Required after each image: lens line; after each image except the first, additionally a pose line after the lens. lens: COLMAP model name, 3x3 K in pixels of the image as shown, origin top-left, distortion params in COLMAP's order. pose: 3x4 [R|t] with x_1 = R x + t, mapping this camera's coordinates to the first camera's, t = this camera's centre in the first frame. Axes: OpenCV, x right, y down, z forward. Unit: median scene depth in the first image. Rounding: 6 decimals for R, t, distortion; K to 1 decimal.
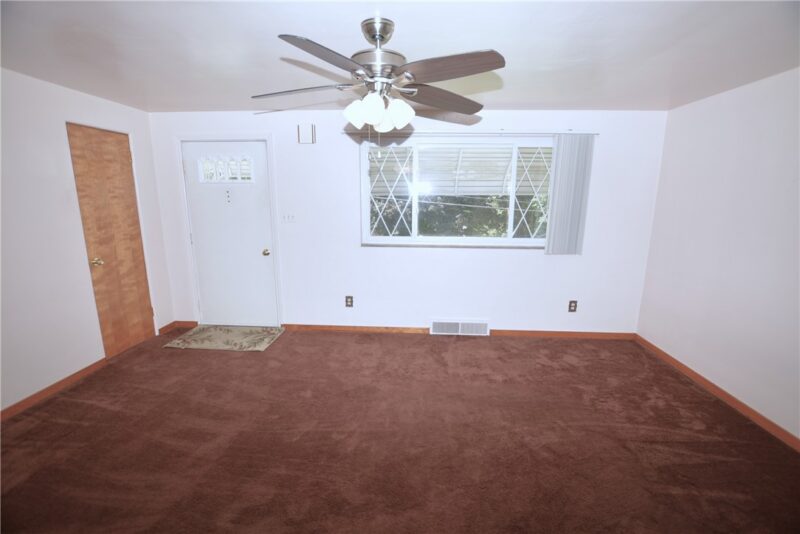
lens RADIAL K [[369.6, 0, 405.5], [0, 369.6, 265.0], [0, 0, 1]] dist [-0.000780, 0.000104]
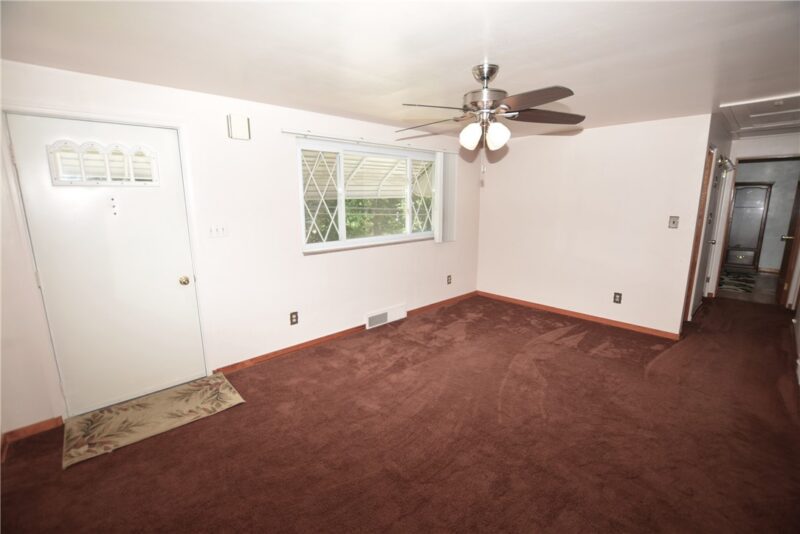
lens RADIAL K [[369.6, 0, 405.5], [0, 369.6, 265.0], [0, 0, 1]] dist [-0.000780, 0.000104]
pose [[0.676946, -0.145503, 0.721508, -0.624066], [0.147157, 0.987229, 0.061022, -0.046629], [-0.721172, 0.064866, 0.689712, 0.179399]]
